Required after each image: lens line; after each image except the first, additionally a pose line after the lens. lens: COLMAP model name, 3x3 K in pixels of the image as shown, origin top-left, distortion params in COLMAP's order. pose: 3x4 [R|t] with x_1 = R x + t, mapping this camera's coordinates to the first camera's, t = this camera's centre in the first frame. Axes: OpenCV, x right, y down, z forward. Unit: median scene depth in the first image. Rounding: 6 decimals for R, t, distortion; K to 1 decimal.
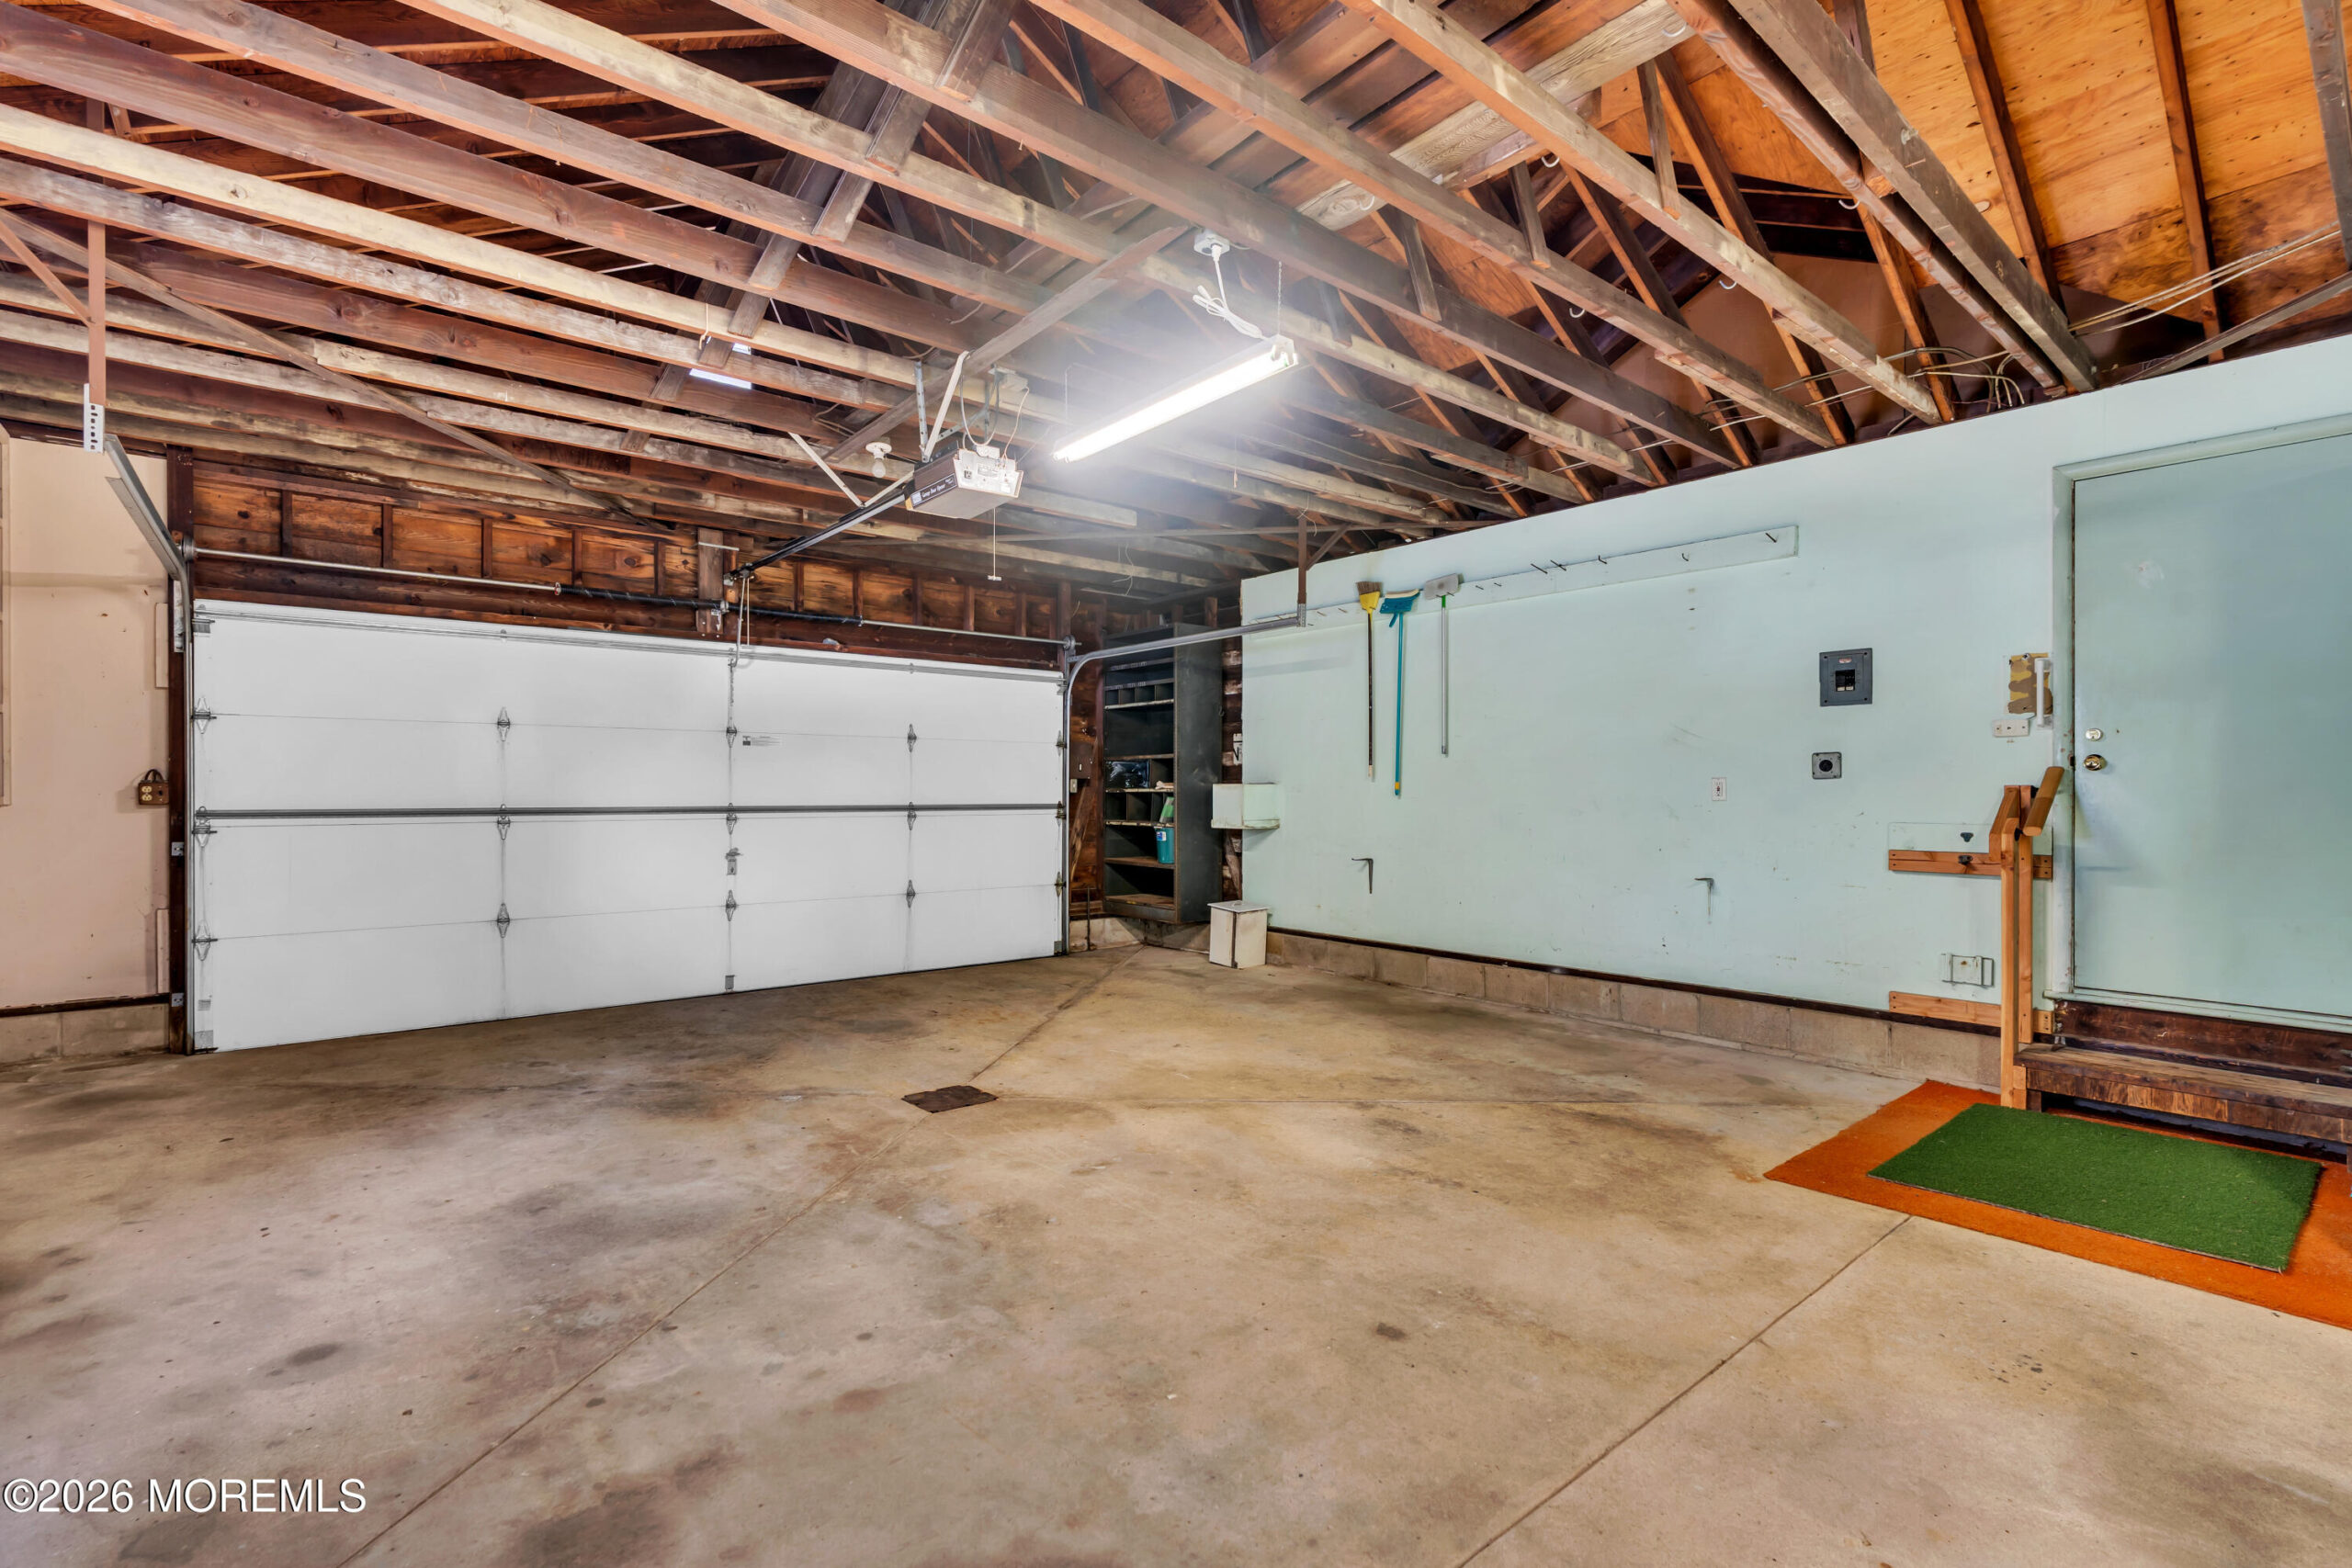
lens RADIAL K [[1057.2, 0, 1176.9], [0, 1057.2, 790.6], [0, 0, 1]] dist [0.000601, 0.002080]
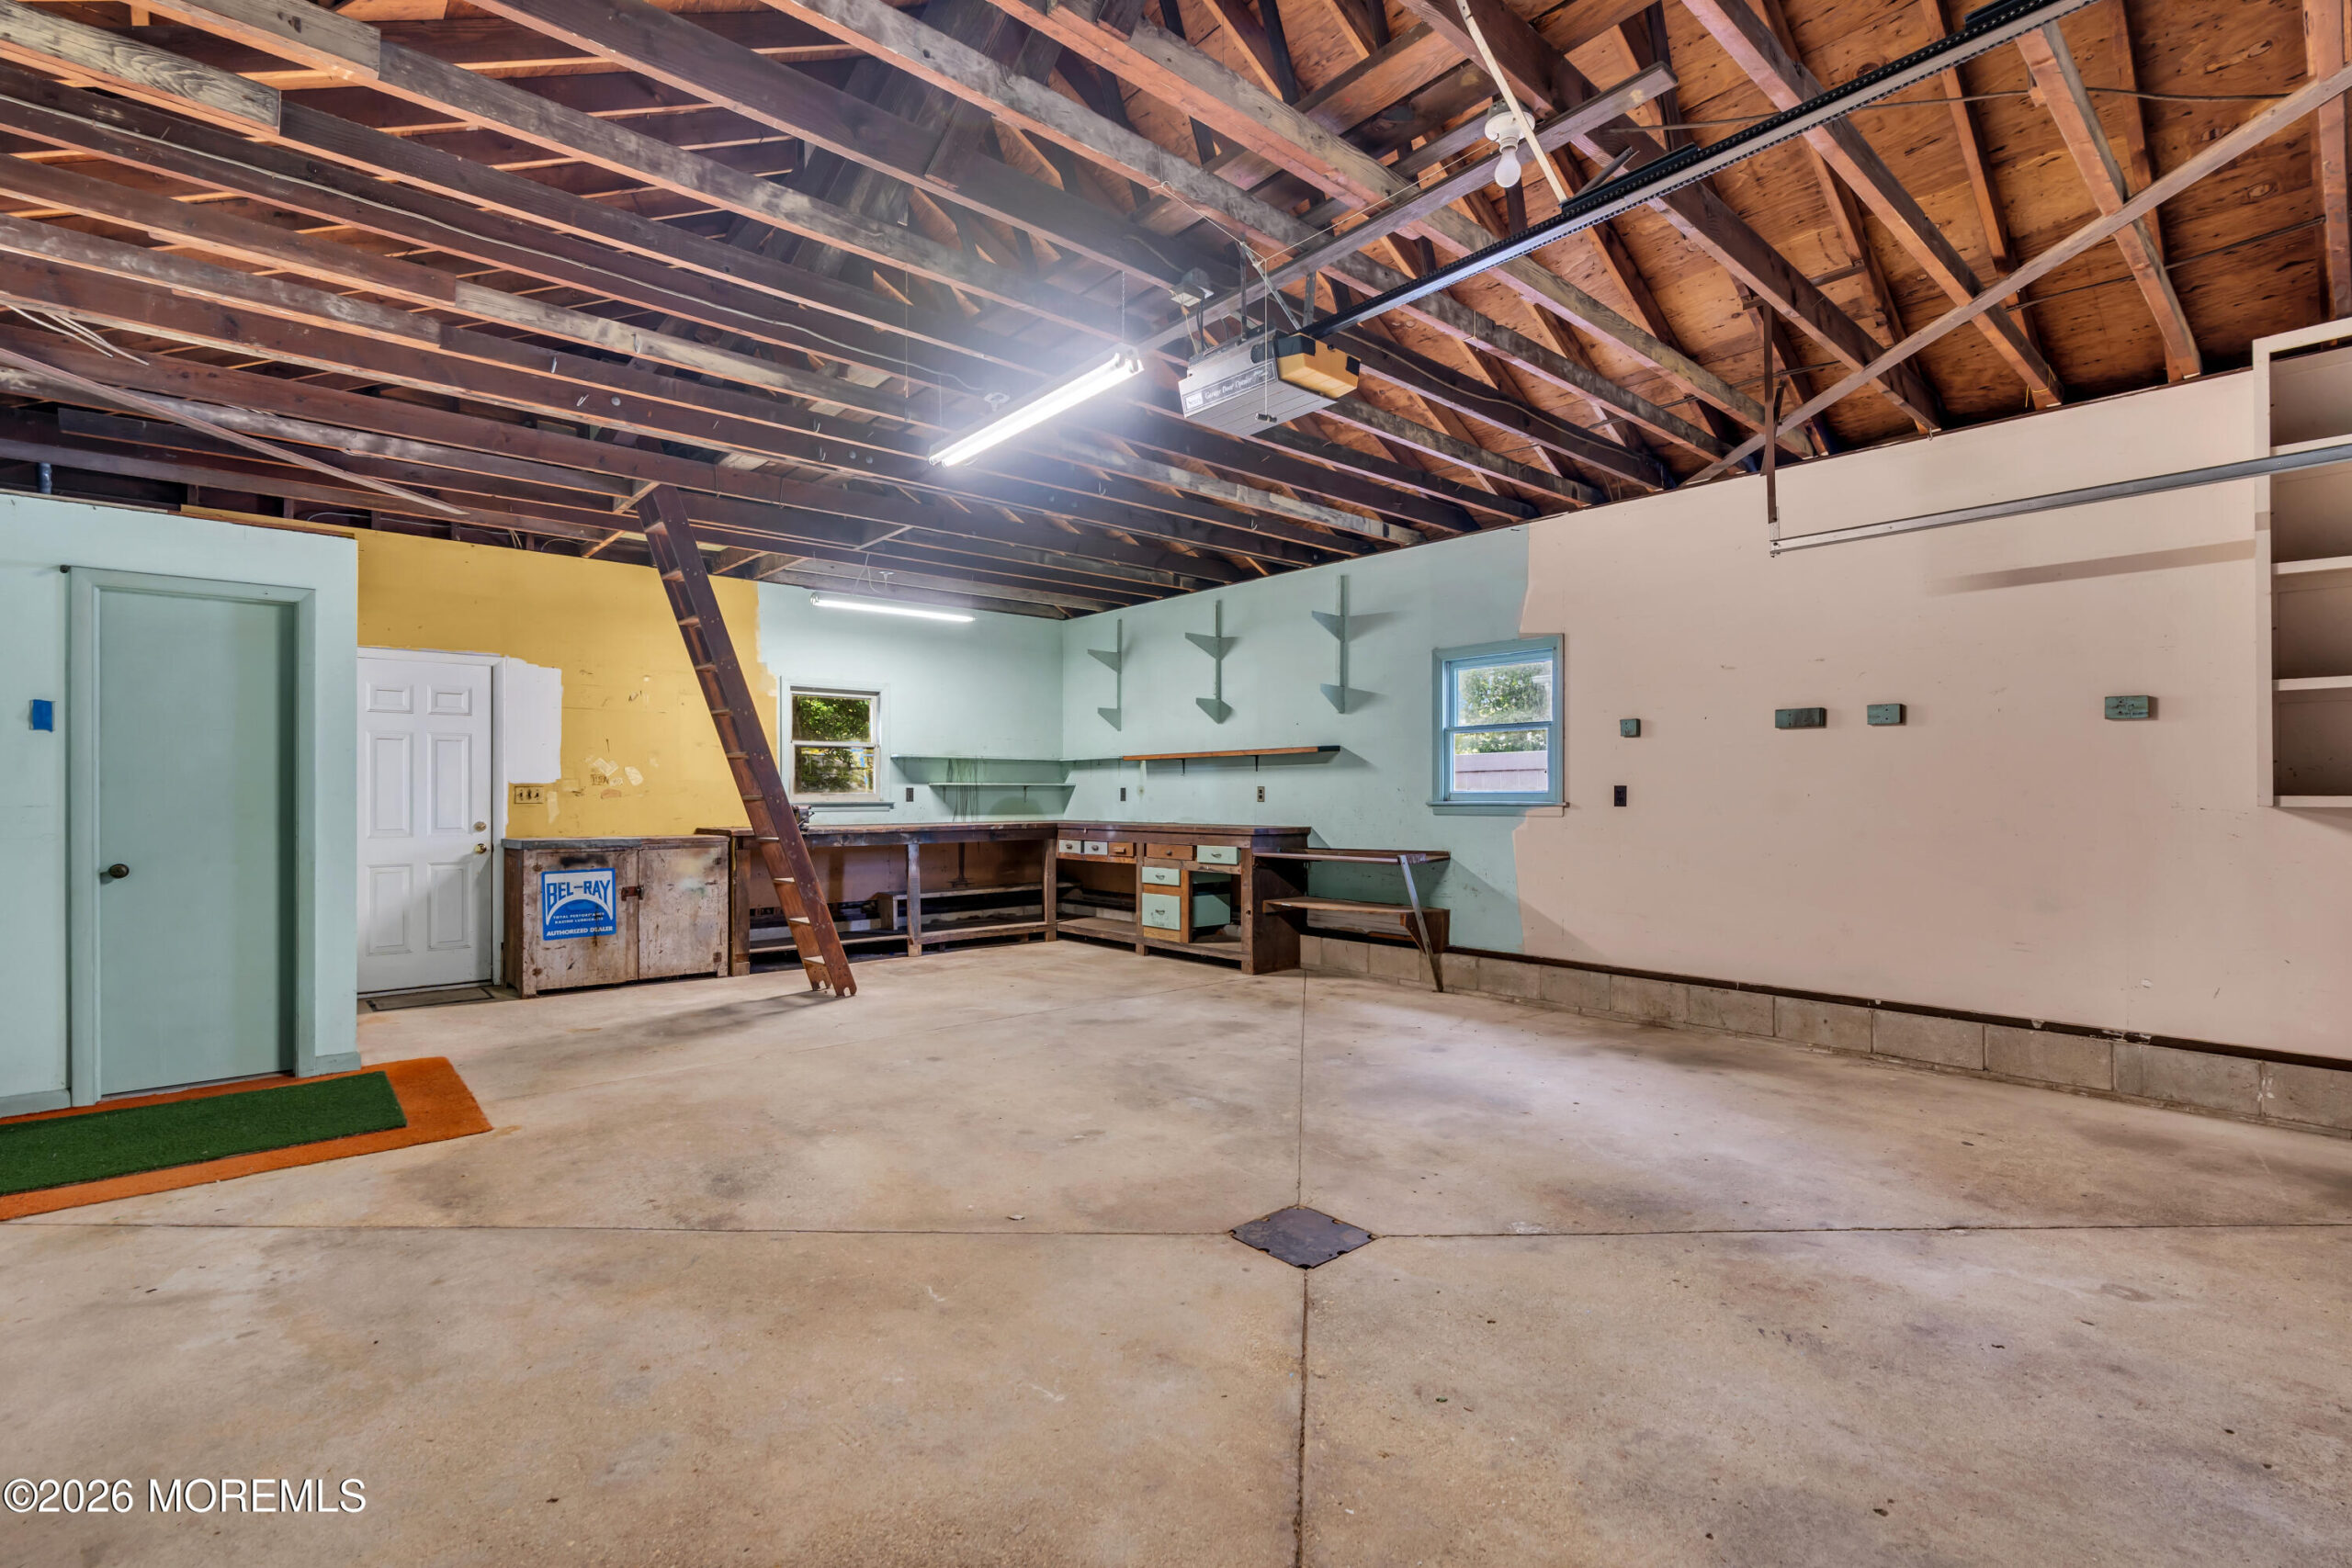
lens RADIAL K [[1057.2, 0, 1176.6], [0, 1057.2, 790.0], [0, 0, 1]] dist [0.000601, 0.002080]
pose [[-0.999614, 0.000347, -0.027765, -0.137772], [0.000550, 0.999973, -0.007288, 0.008333], [0.027762, -0.007301, -0.999588, 2.013543]]
